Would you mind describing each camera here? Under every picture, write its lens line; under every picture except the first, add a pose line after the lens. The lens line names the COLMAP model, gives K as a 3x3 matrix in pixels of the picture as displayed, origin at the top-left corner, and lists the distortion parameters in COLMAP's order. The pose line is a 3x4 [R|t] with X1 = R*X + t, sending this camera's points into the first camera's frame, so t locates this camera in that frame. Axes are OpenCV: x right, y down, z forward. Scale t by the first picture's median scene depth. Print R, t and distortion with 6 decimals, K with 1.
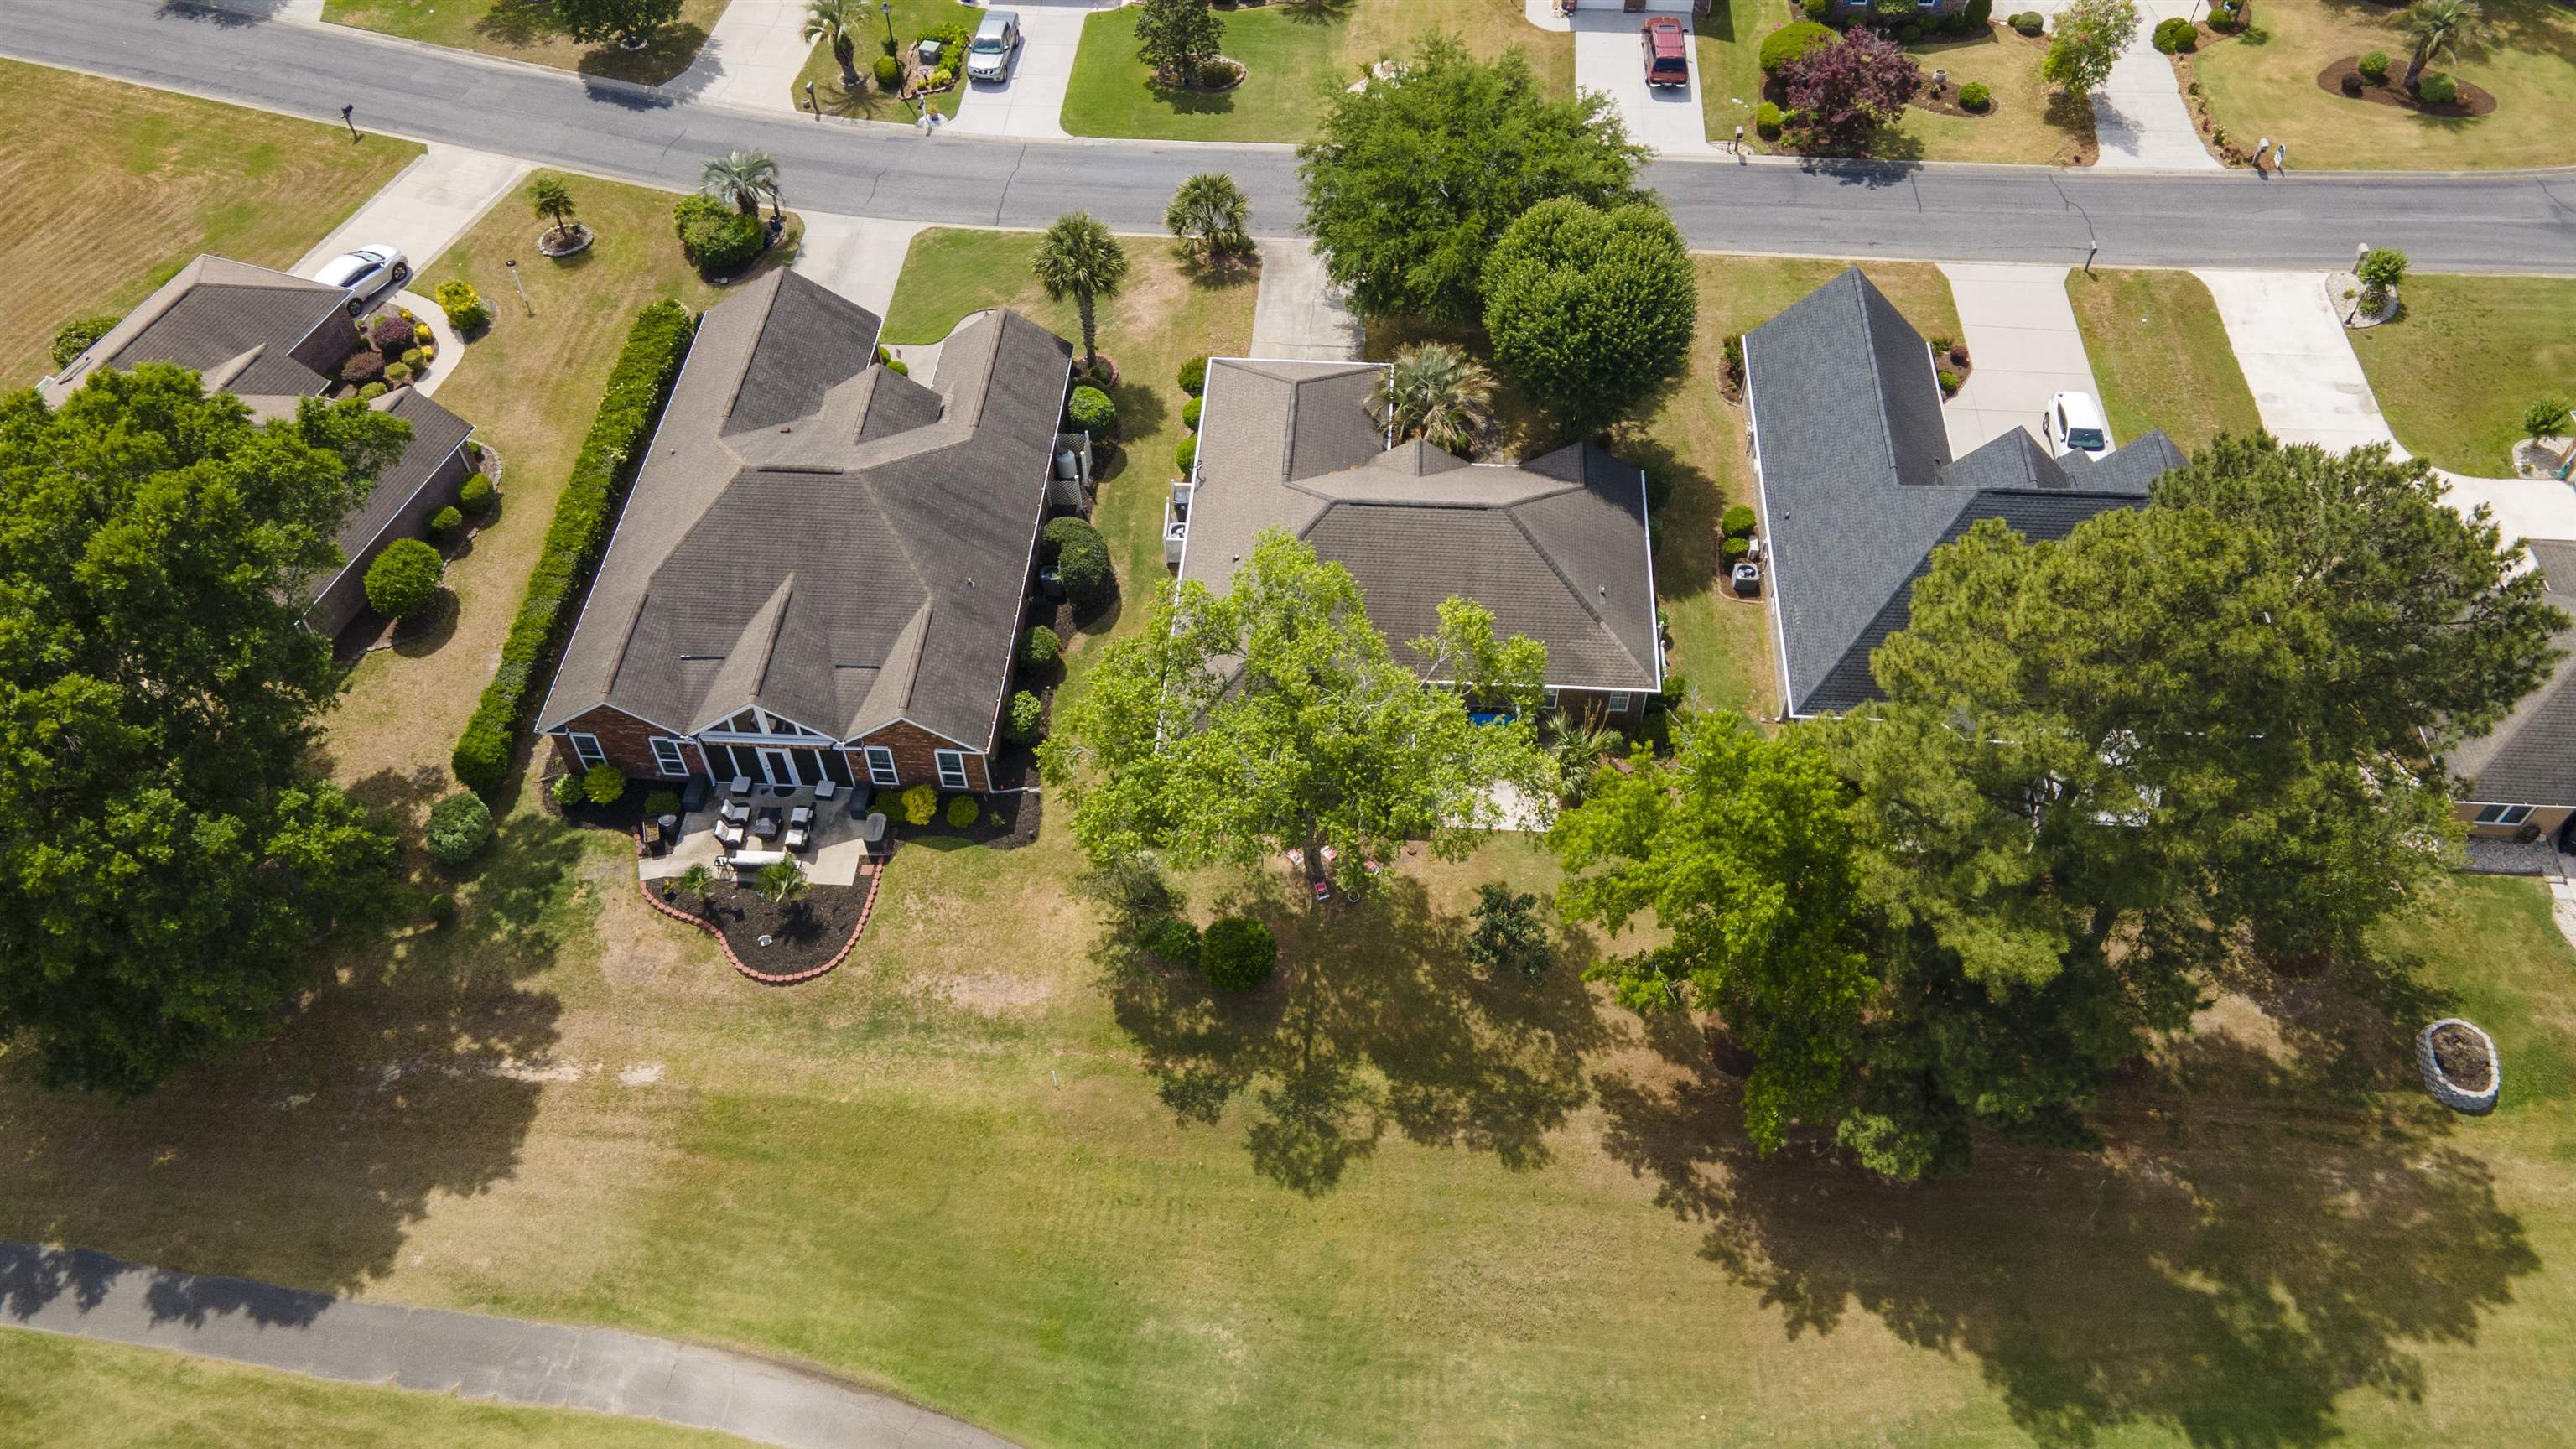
lens RADIAL K [[1889.3, 0, 1282.9], [0, 1889.3, 742.0], [0, 0, 1]] dist [0.001727, 0.067526]
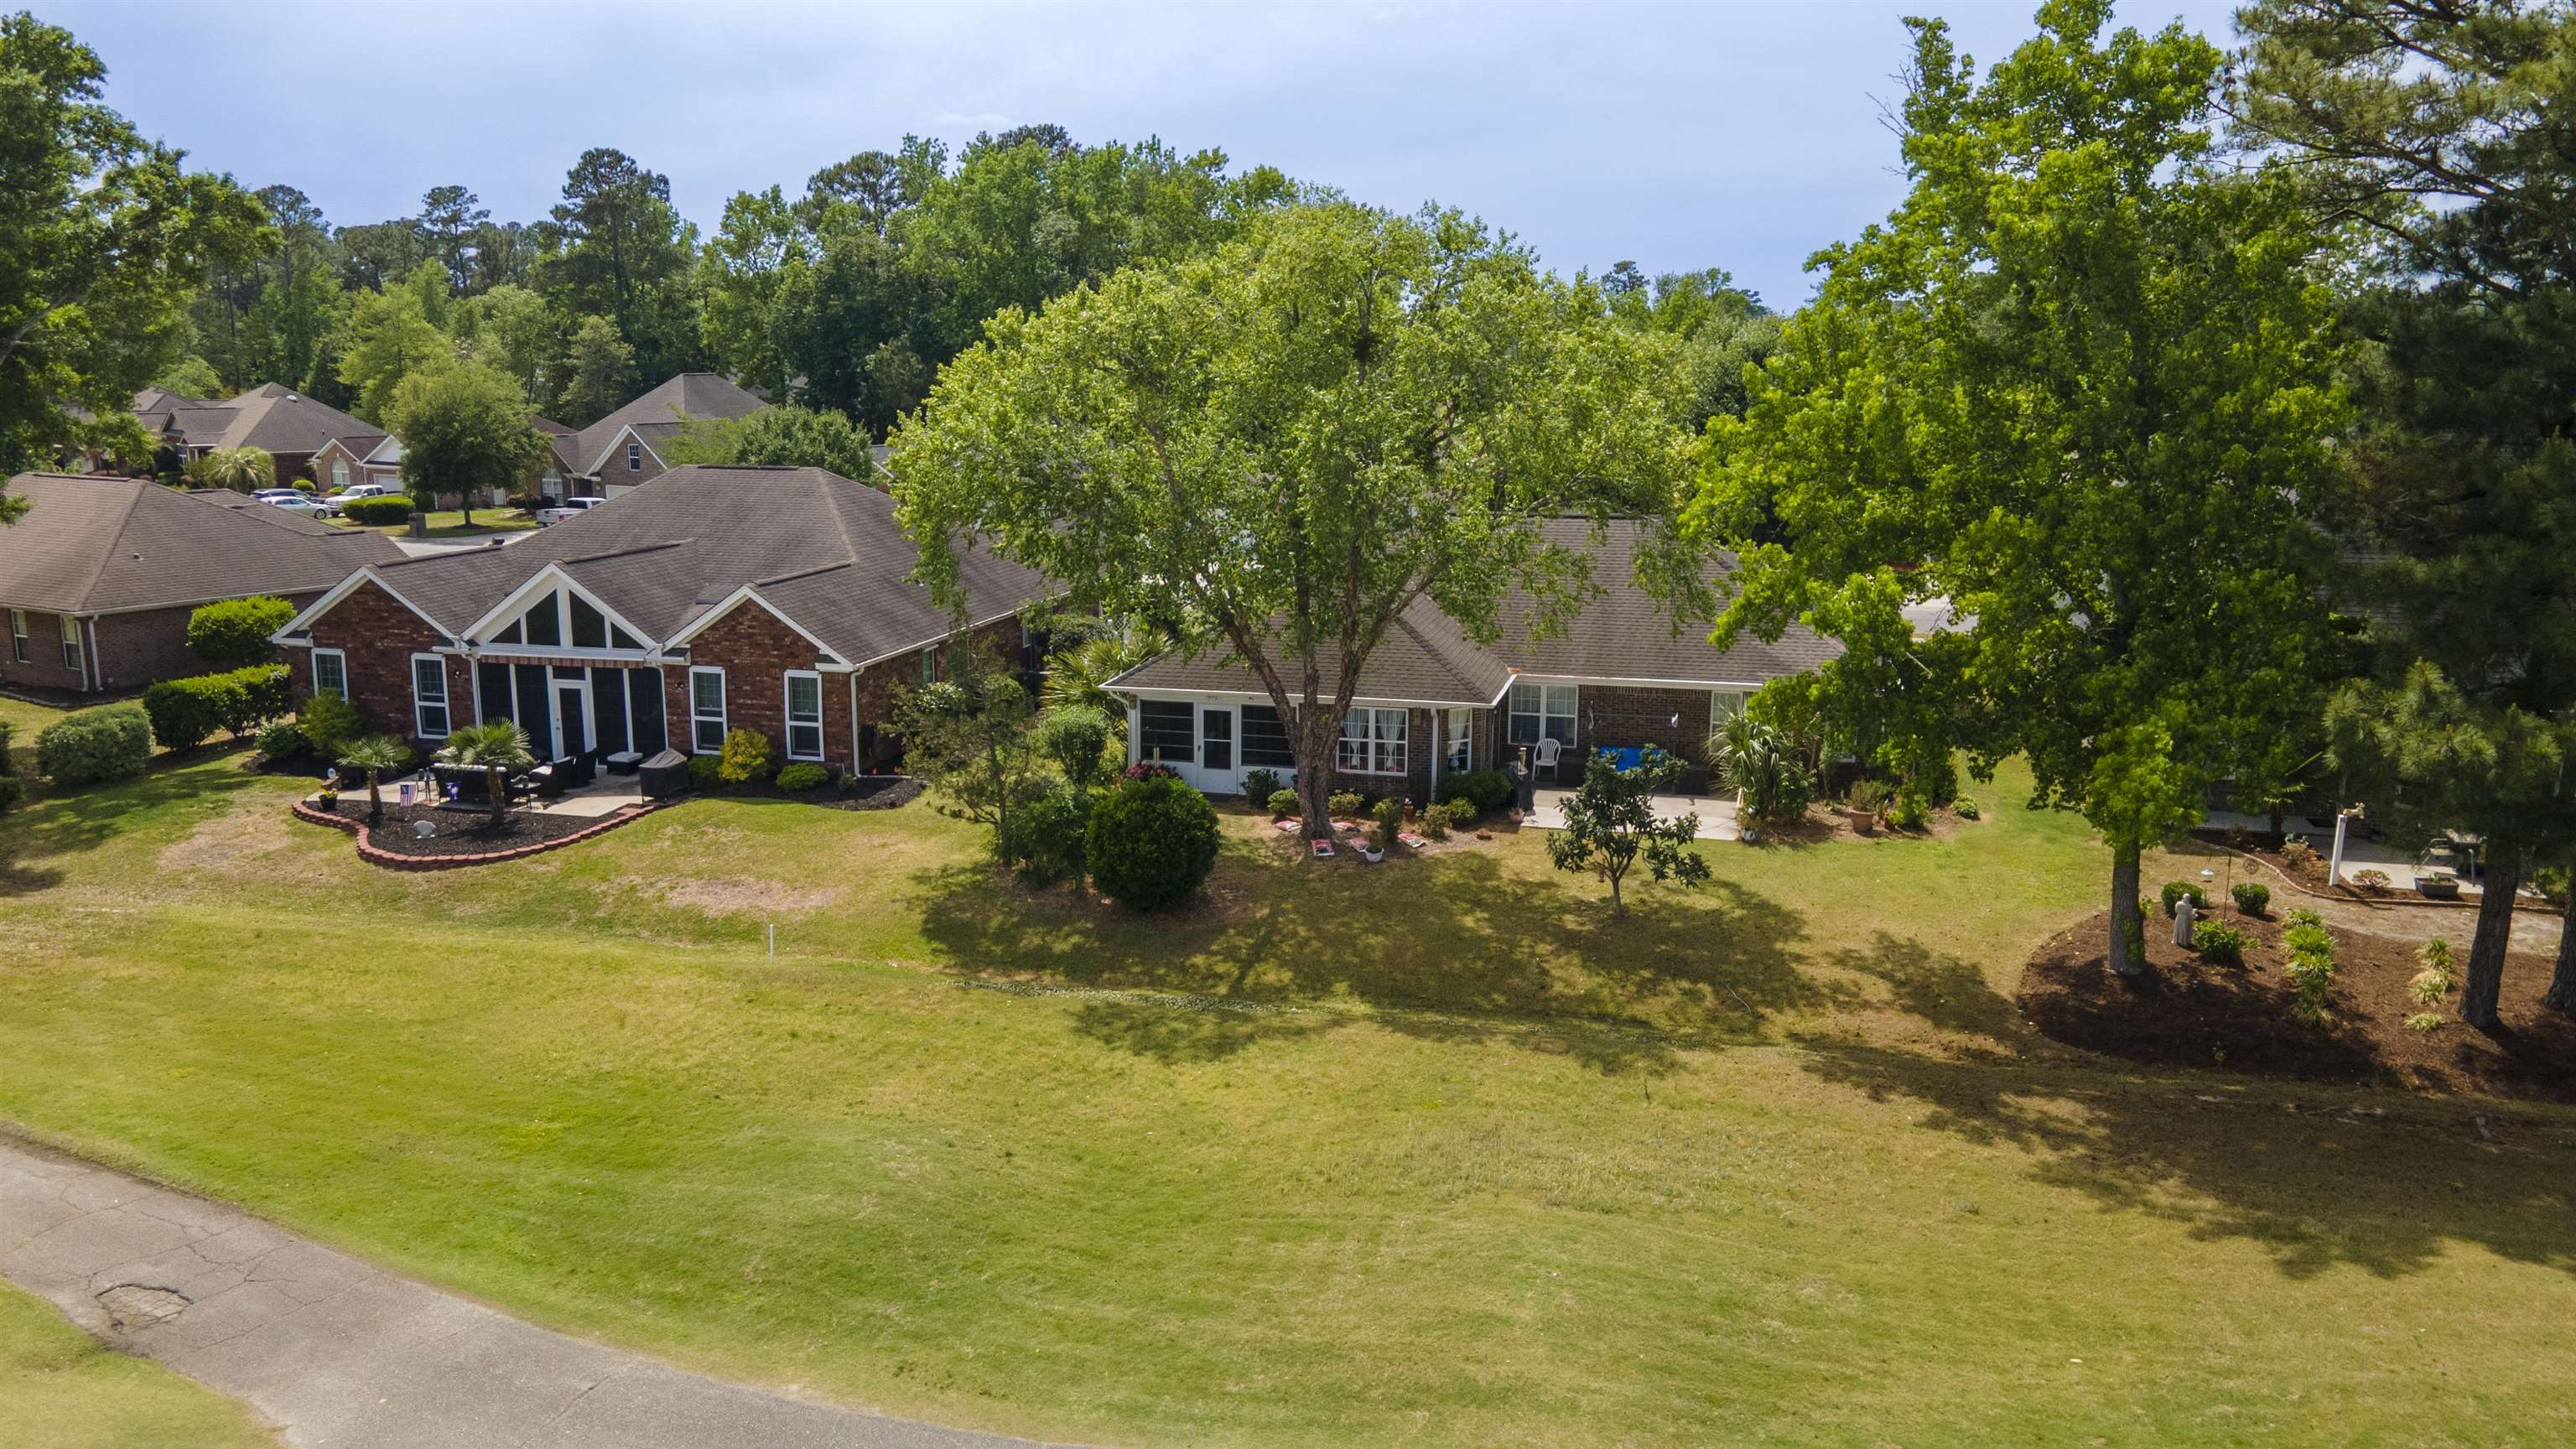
lens RADIAL K [[1889.3, 0, 1282.9], [0, 1889.3, 742.0], [0, 0, 1]] dist [0.001727, 0.067526]
pose [[0.984532, 0.053179, -0.166939, 0.109047], [-0.147659, 0.764710, -0.627228, 0.439878], [0.094305, 0.642176, 0.760734, 0.542679]]
